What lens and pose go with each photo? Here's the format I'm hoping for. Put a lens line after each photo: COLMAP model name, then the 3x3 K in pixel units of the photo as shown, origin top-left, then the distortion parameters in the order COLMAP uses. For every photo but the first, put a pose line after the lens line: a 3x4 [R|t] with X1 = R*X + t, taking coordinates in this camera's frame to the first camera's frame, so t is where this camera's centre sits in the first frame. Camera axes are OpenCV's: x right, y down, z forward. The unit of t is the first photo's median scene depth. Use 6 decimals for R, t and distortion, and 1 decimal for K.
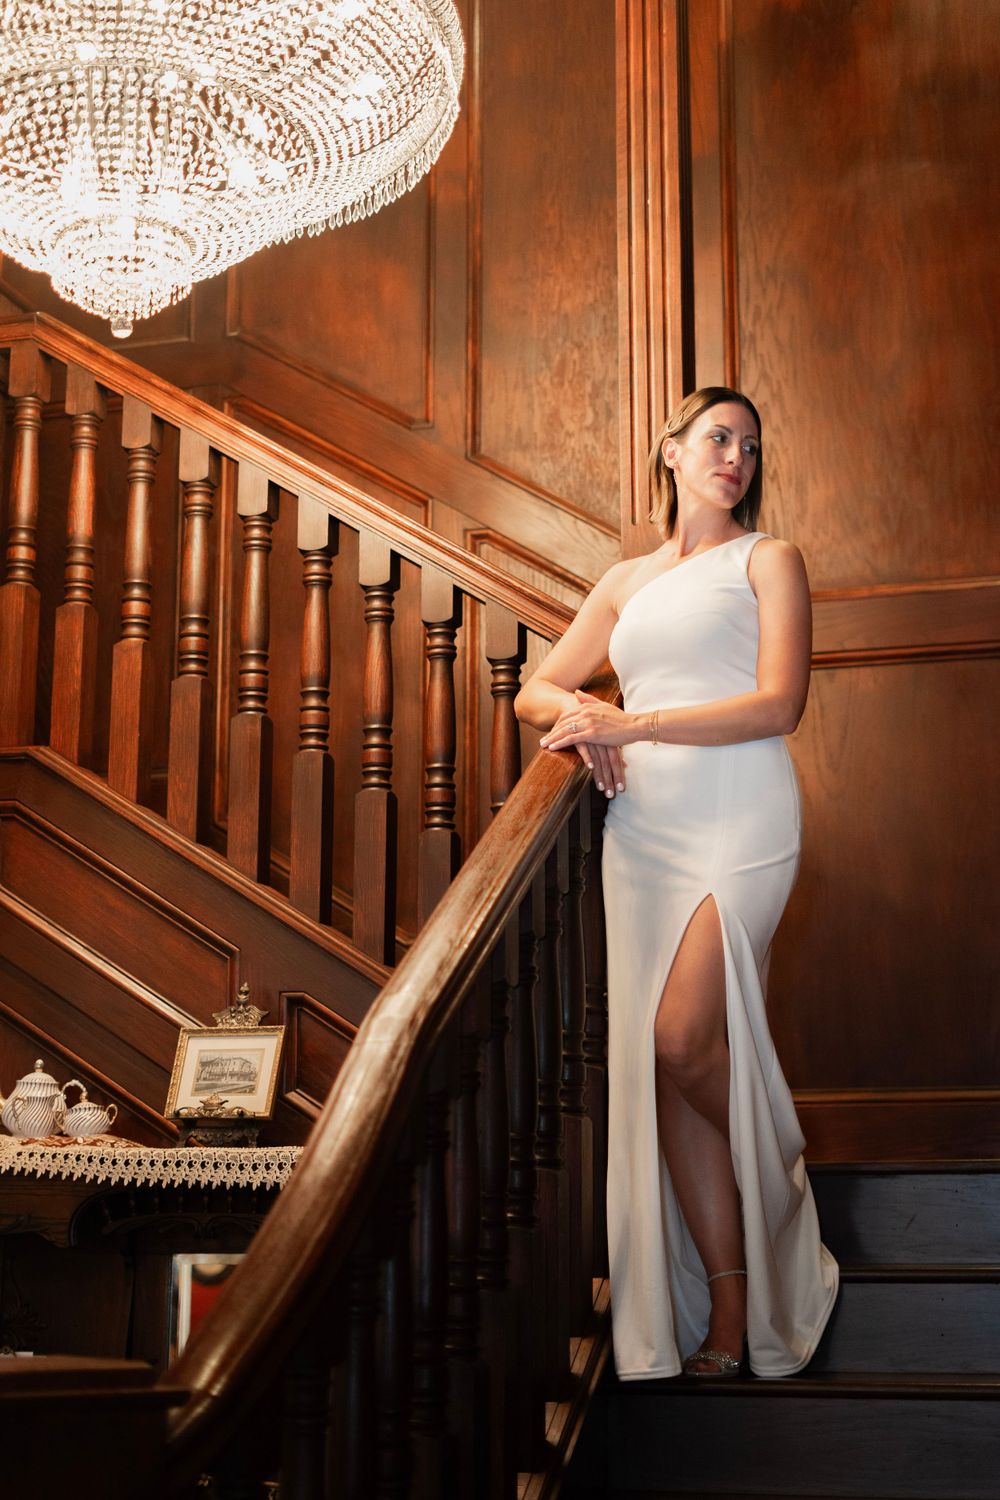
lens RADIAL K [[2300.1, 0, 500.0], [0, 2300.1, 750.0], [0, 0, 1]] dist [-0.016055, -0.064635]
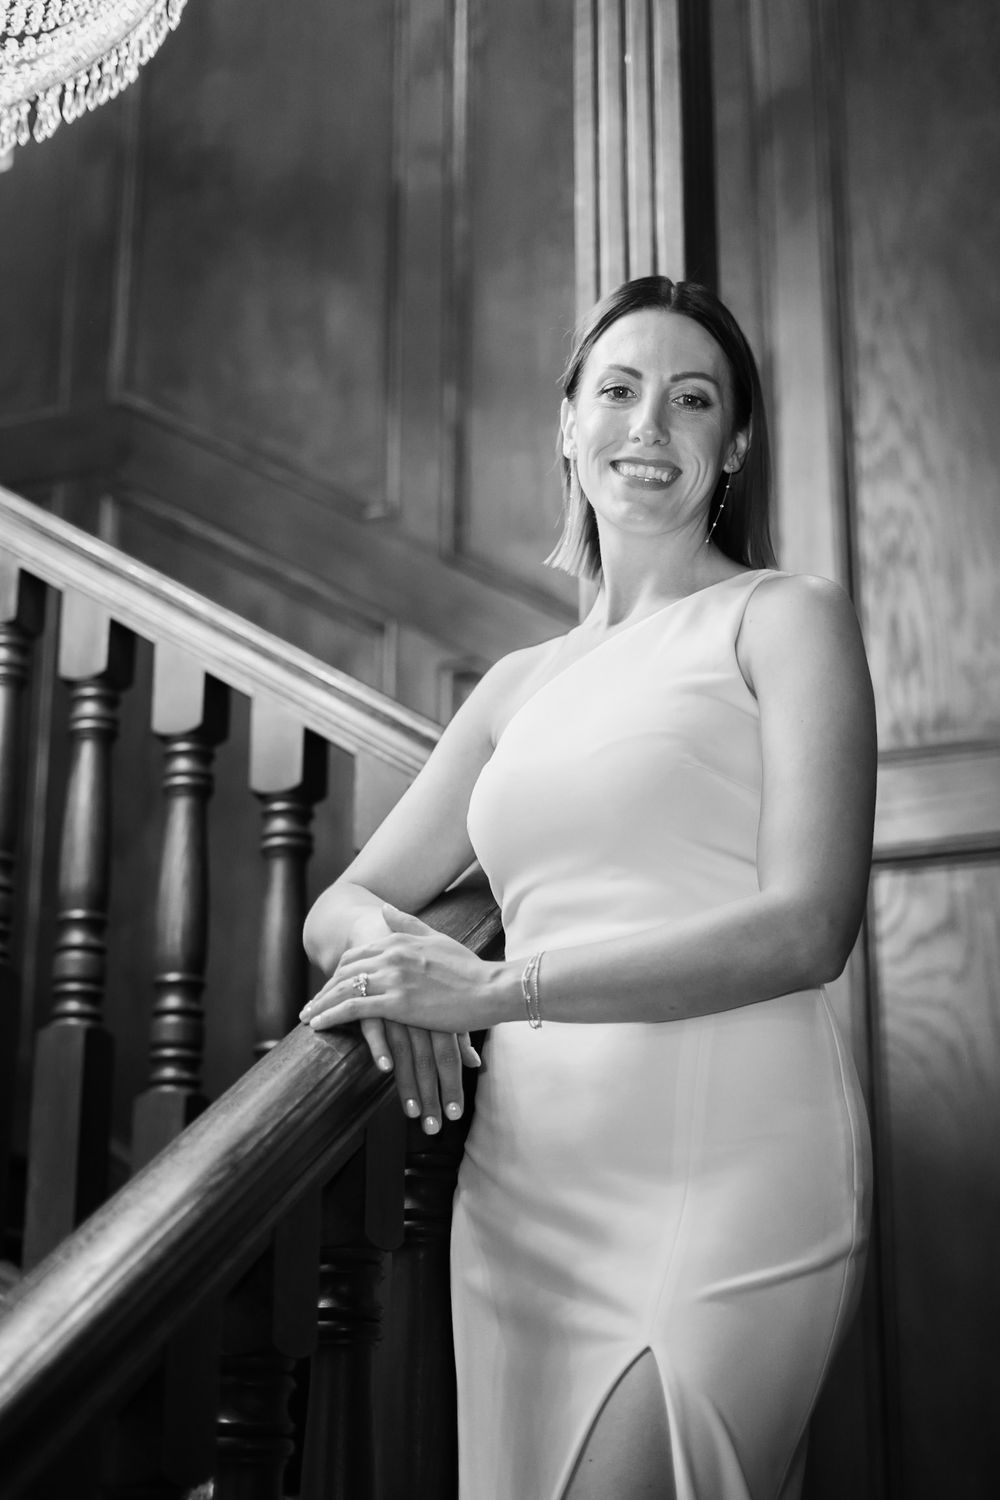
lens RADIAL K [[2405.3, 0, 500.0], [0, 2405.3, 750.0], [0, 0, 1]] dist [0.038471, 0.052081]
pose [[0.993810, -0.033938, -0.105784, 0.096209], [0.023736, 0.995074, -0.096253, -0.007435], [0.108529, 0.093146, 0.989720, 0.431853]]
